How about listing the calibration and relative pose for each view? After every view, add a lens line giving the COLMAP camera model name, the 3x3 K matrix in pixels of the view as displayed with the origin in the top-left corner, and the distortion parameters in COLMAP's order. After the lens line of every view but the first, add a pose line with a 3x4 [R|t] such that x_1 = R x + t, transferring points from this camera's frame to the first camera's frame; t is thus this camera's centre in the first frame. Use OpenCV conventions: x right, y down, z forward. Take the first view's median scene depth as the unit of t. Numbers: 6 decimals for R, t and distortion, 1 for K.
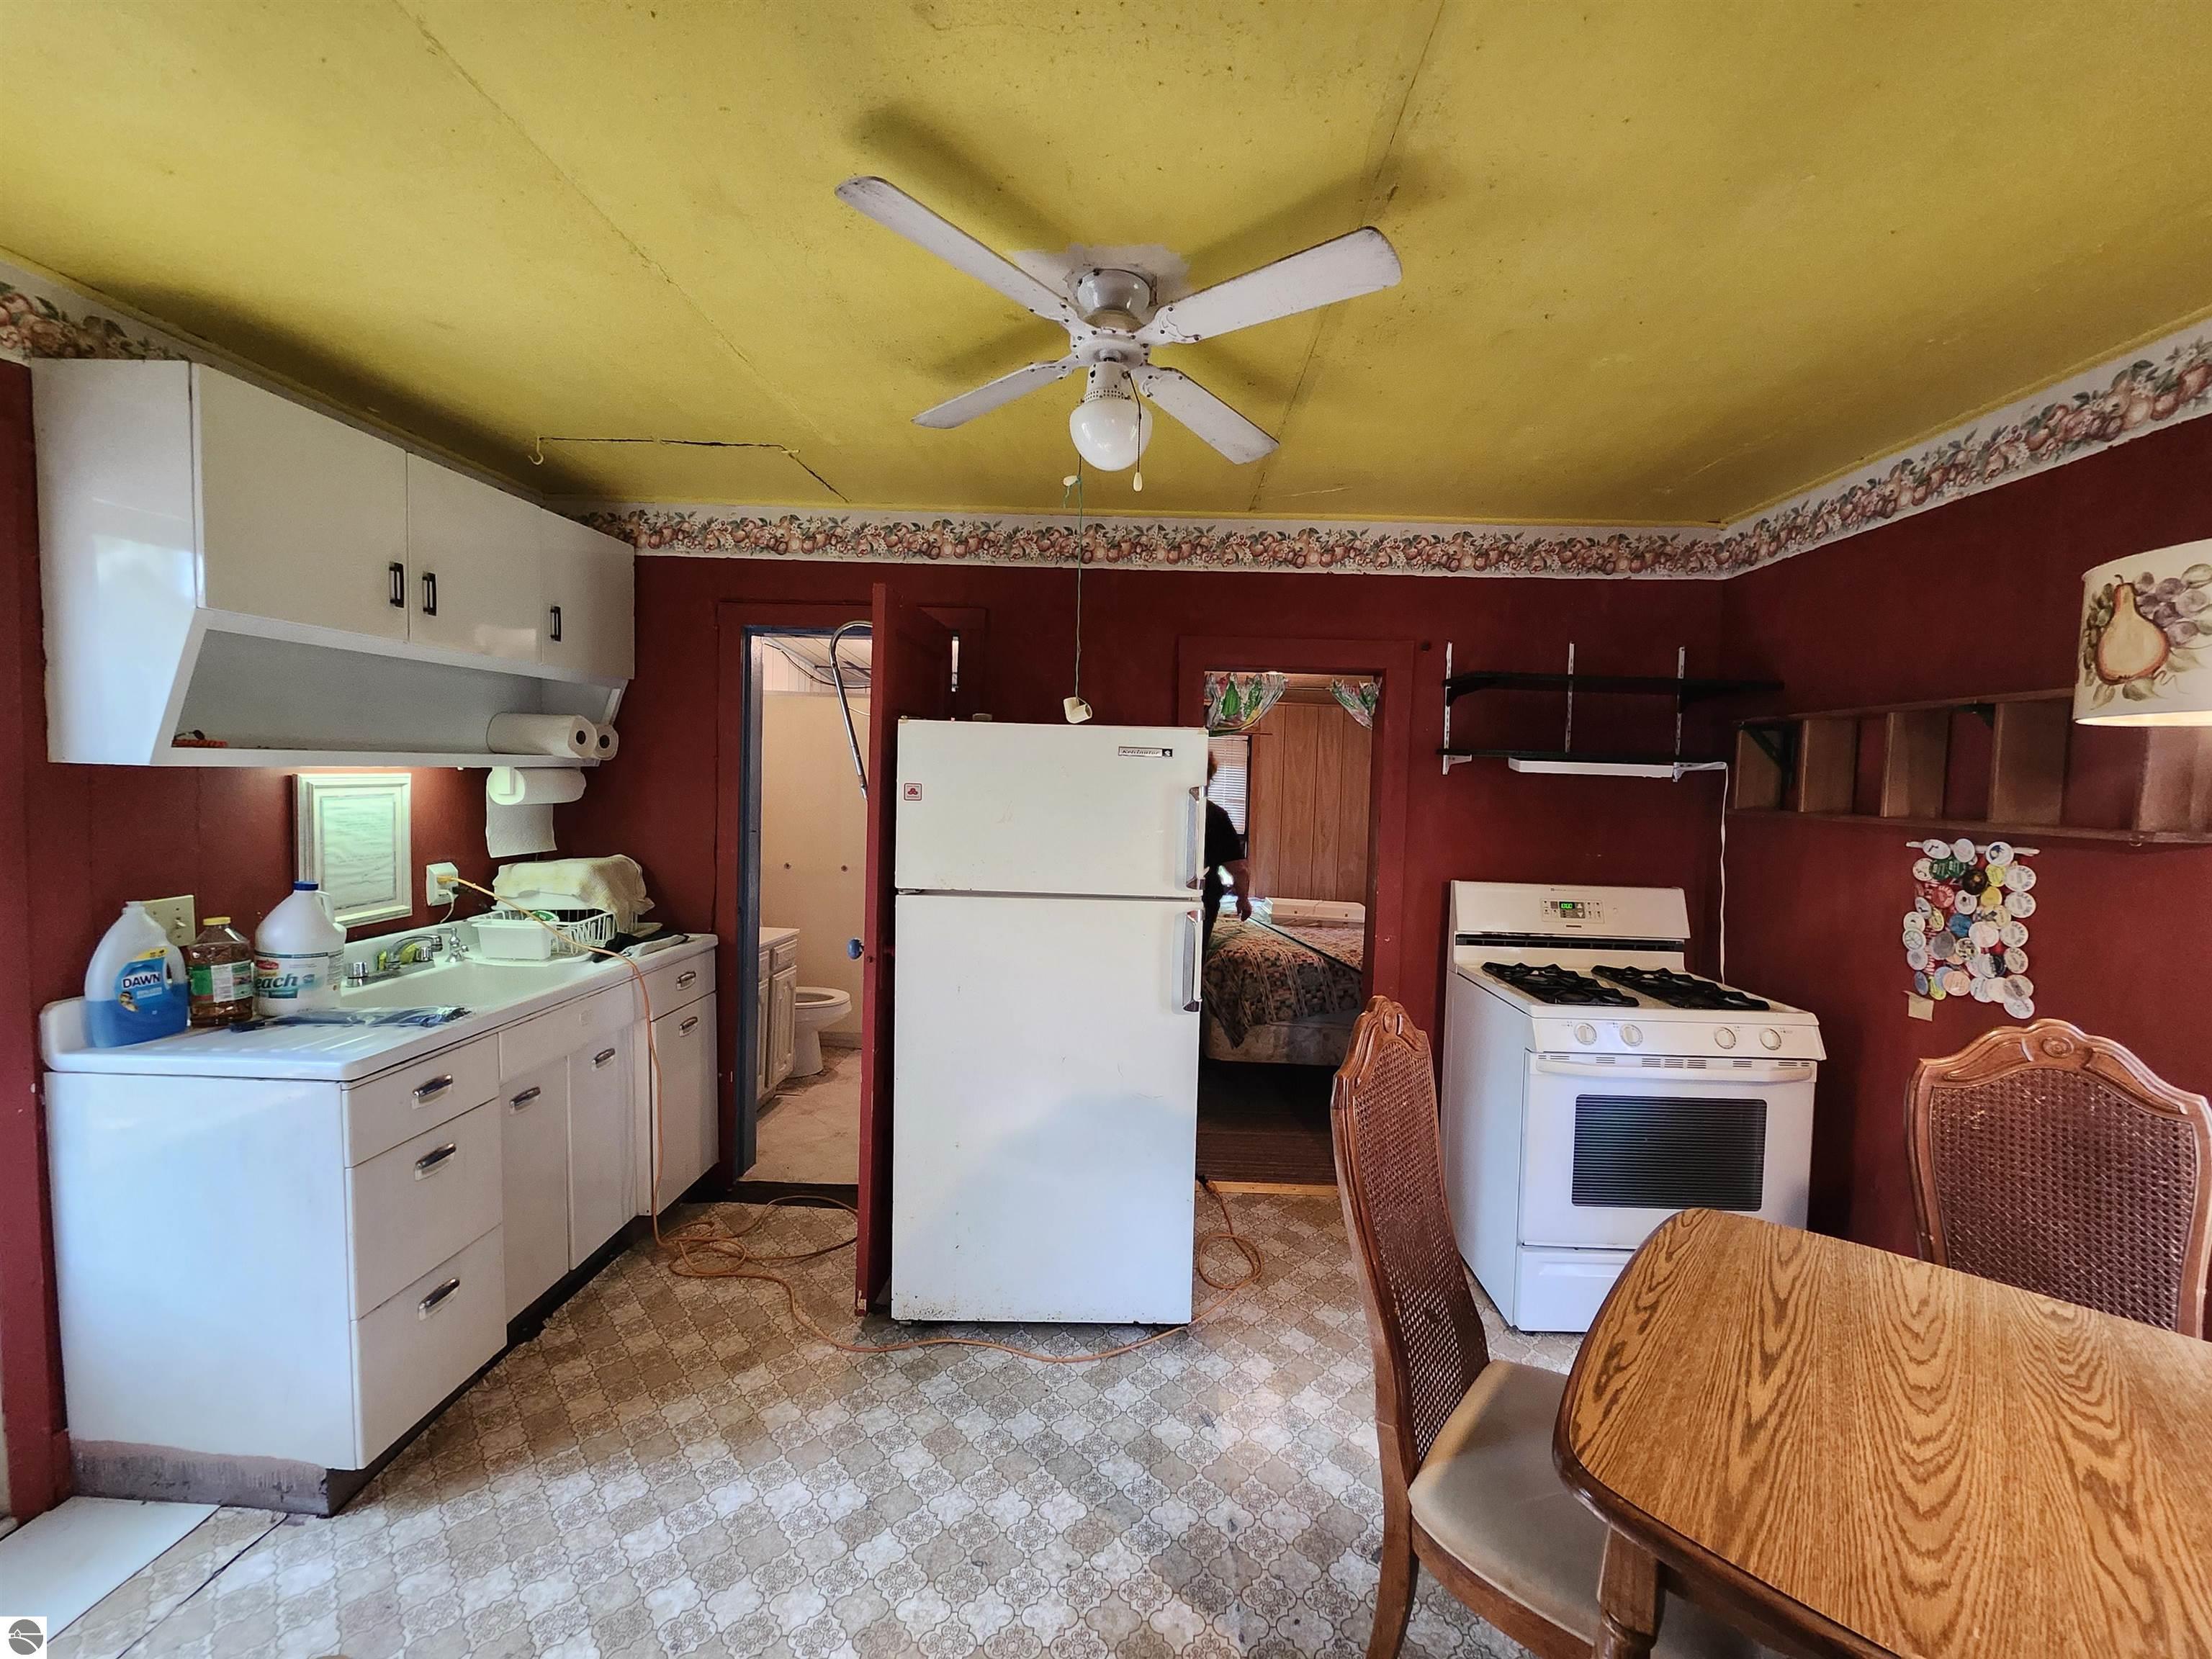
lens RADIAL K [[867.0, 0, 1128.1], [0, 867.0, 824.5], [0, 0, 1]] dist [0.001152, -0.001843]
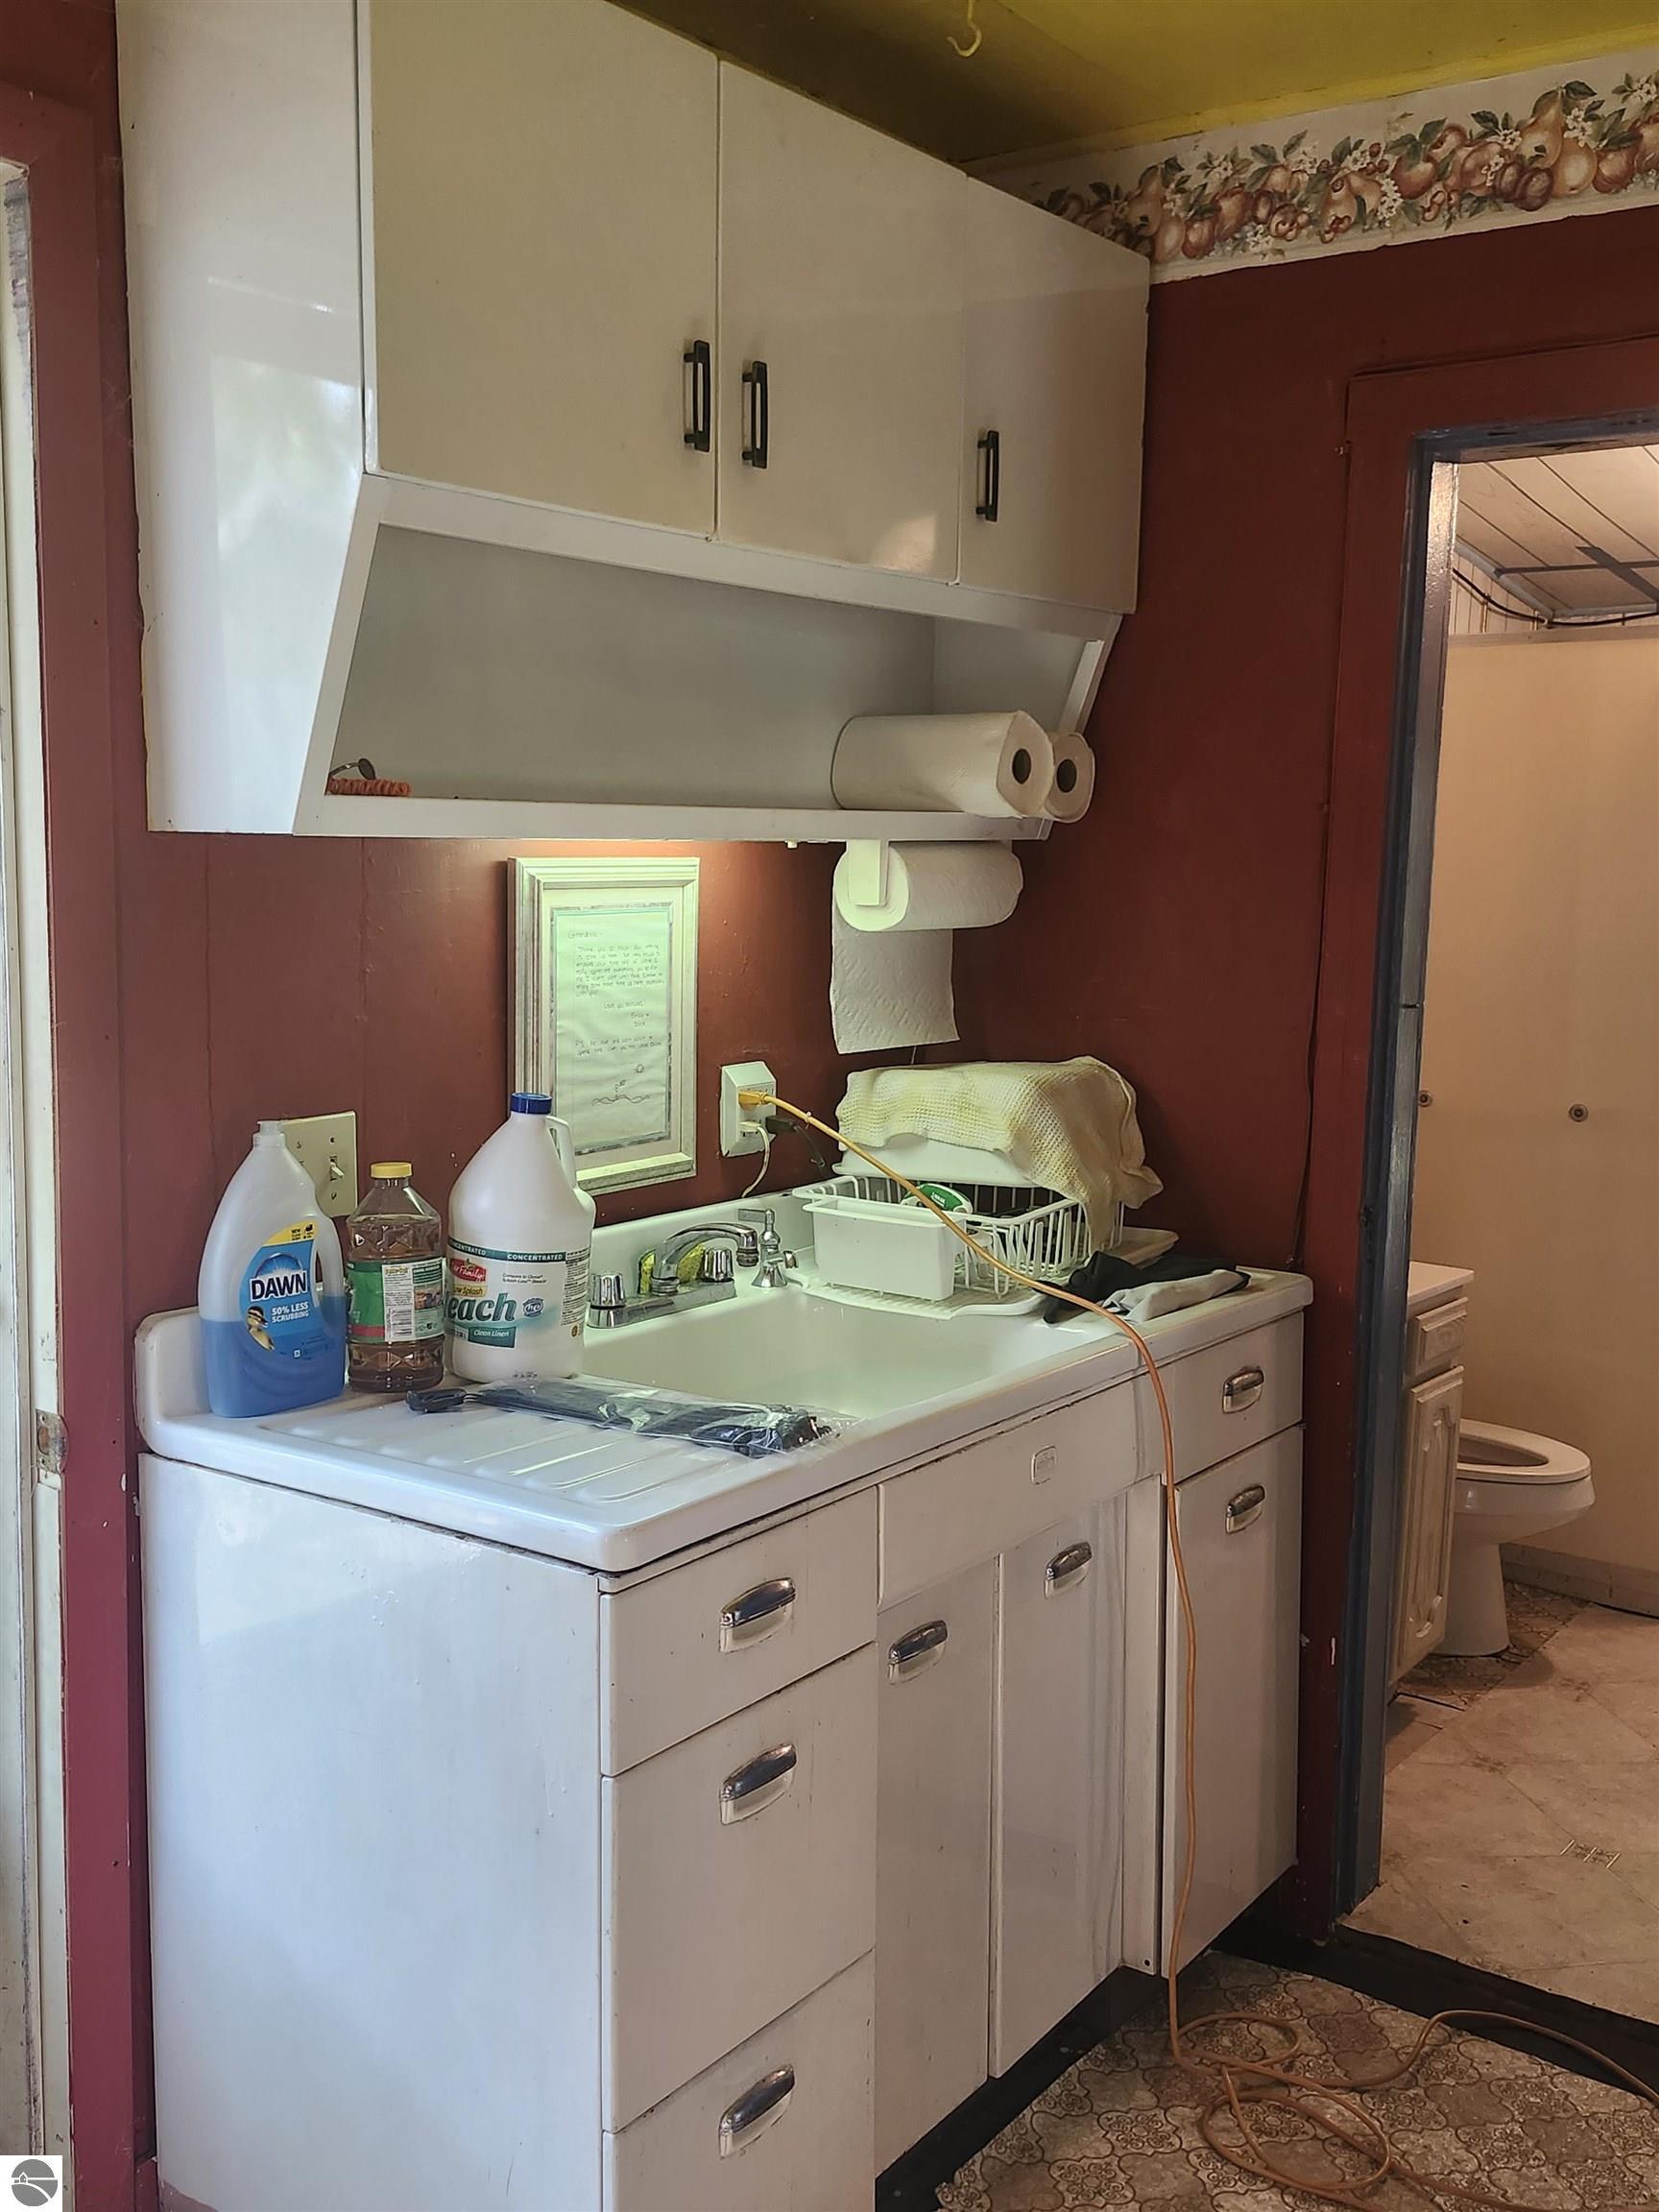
lens RADIAL K [[2138.1, 0, 830.3], [0, 2138.1, 1129.6], [0, 0, 1]] dist [0.082322, 0.000000]
pose [[0.824286, 0.057196, -0.563278, -0.143358], [-0.022614, 0.997416, 0.068185, 0.003702], [0.565722, -0.043466, 0.823450, 0.126441]]
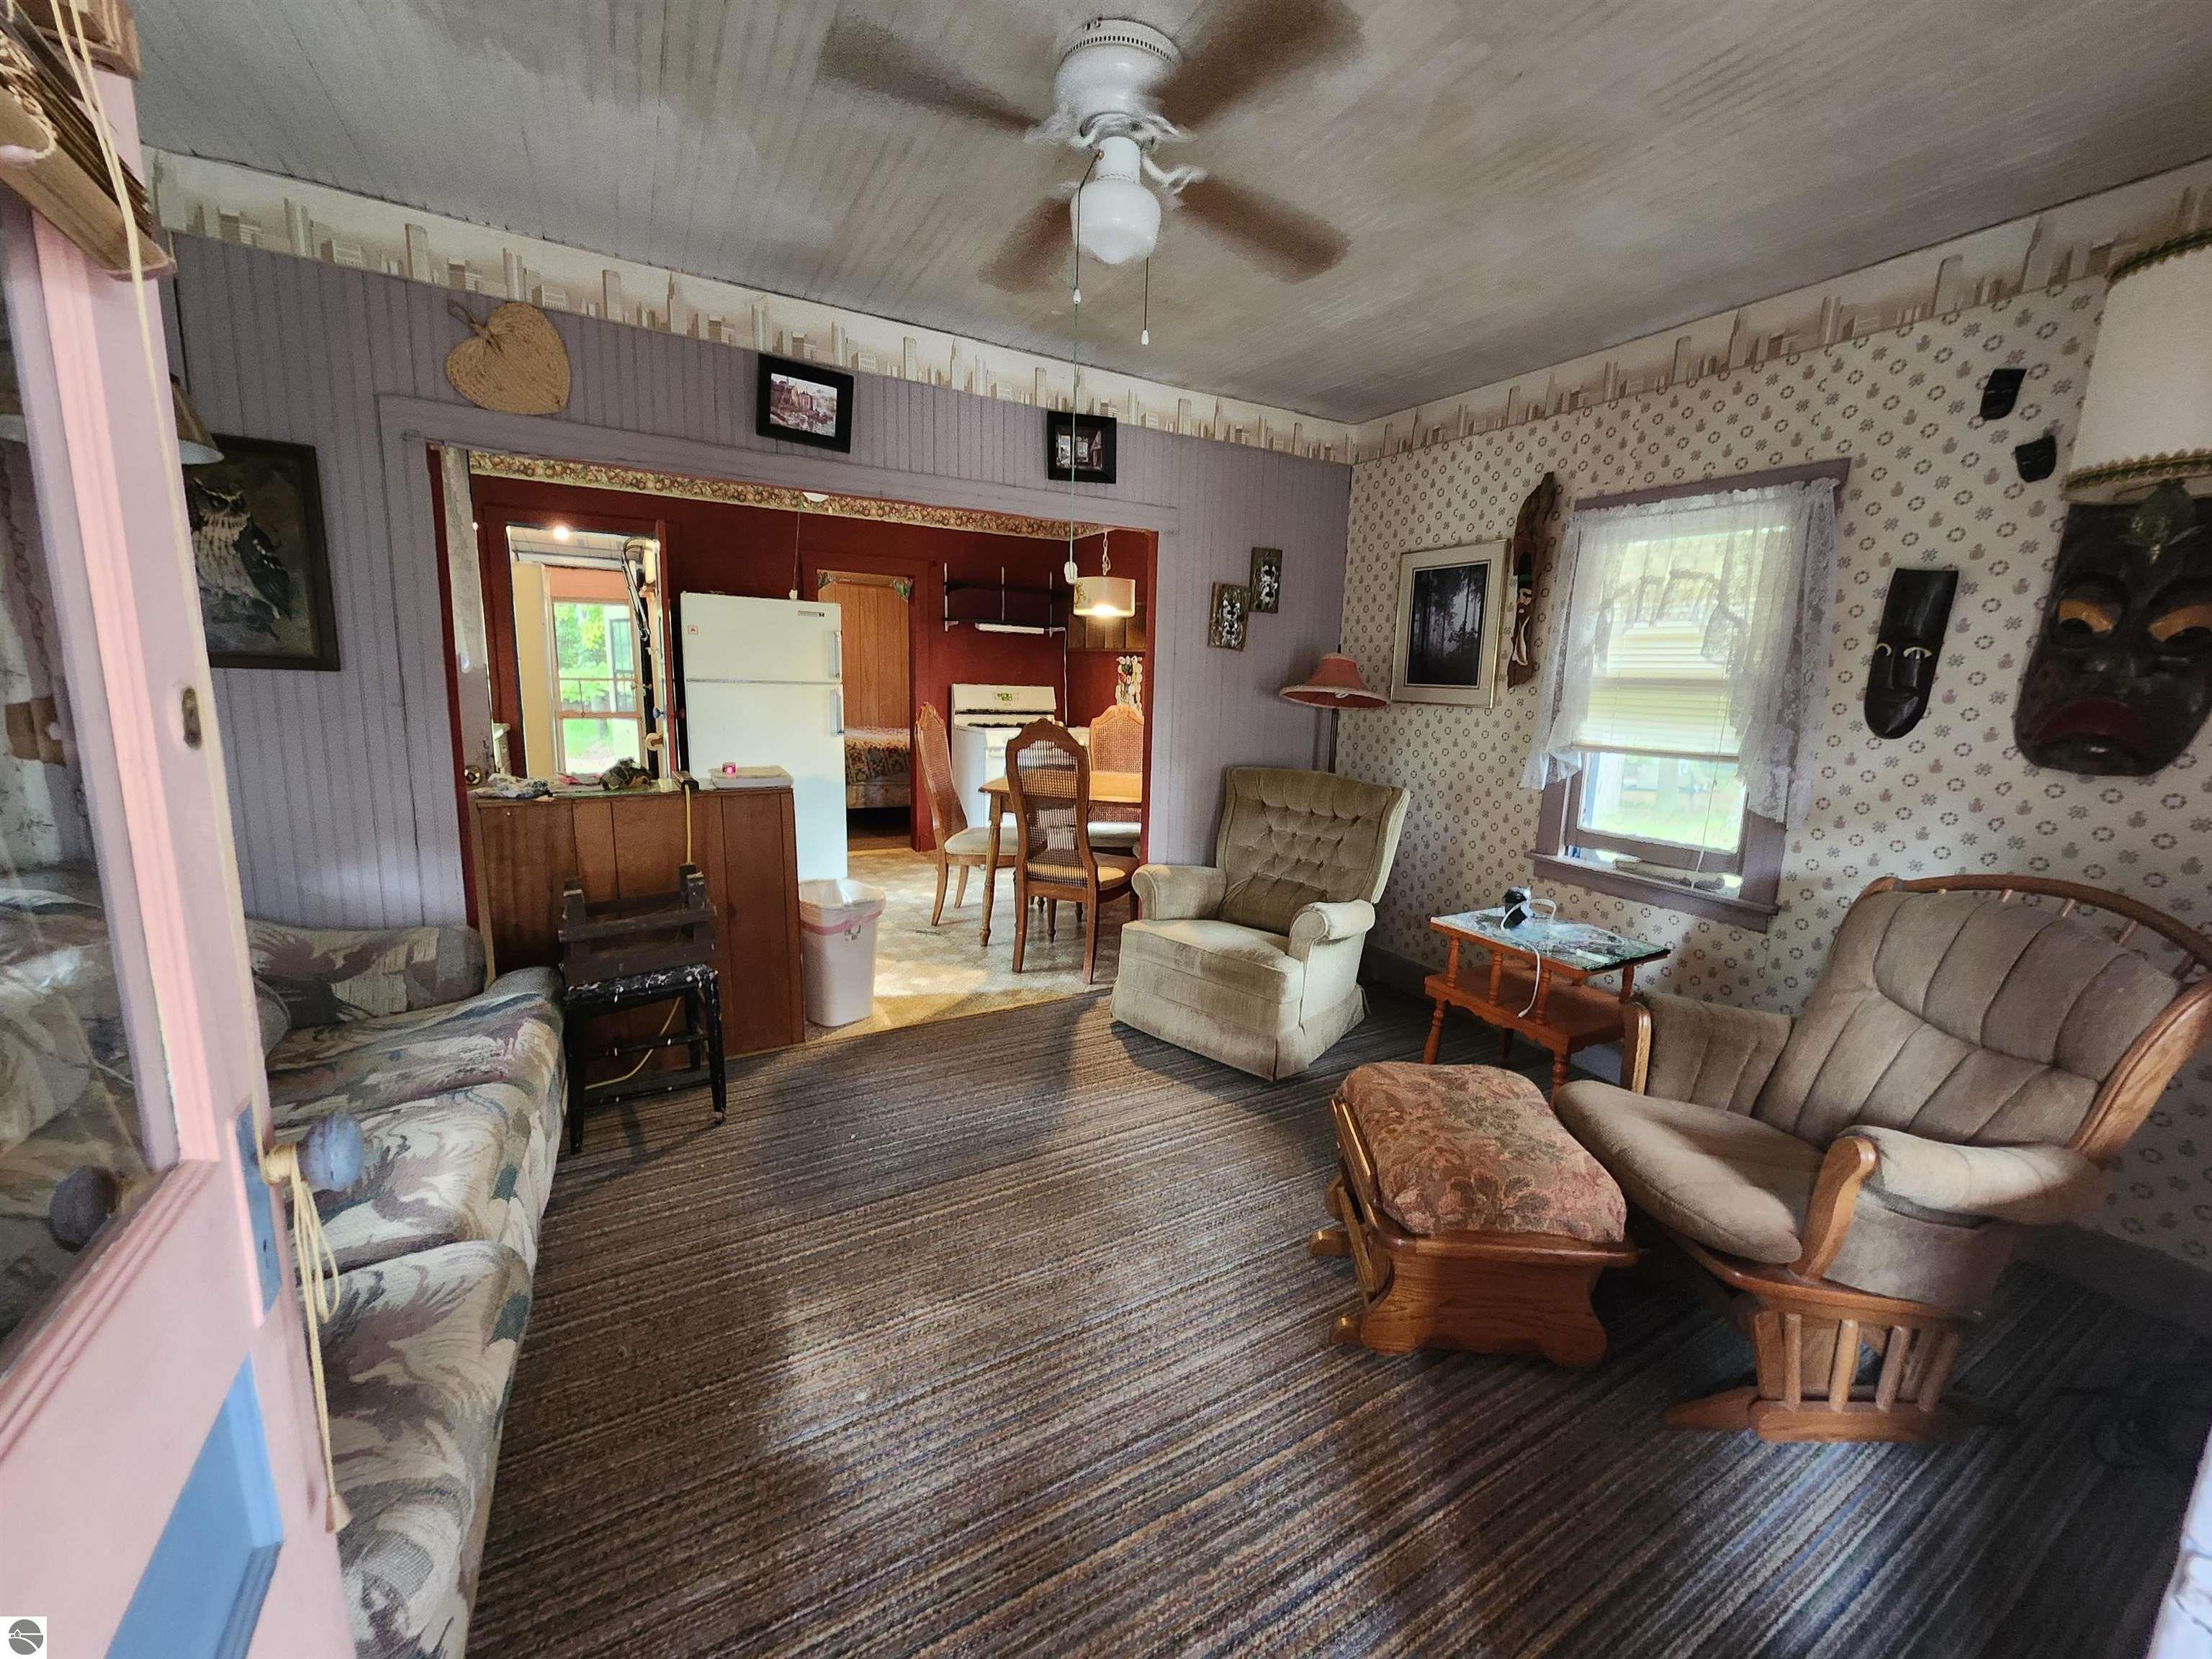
lens RADIAL K [[867.0, 0, 1122.8], [0, 867.0, 818.3], [0, 0, 1]] dist [0.001152, -0.001843]
pose [[0.855078, -0.086886, 0.511168, -0.595212], [0.016734, 0.989971, 0.140277, 0.167010], [-0.518230, -0.111394, 0.847956, -1.644185]]
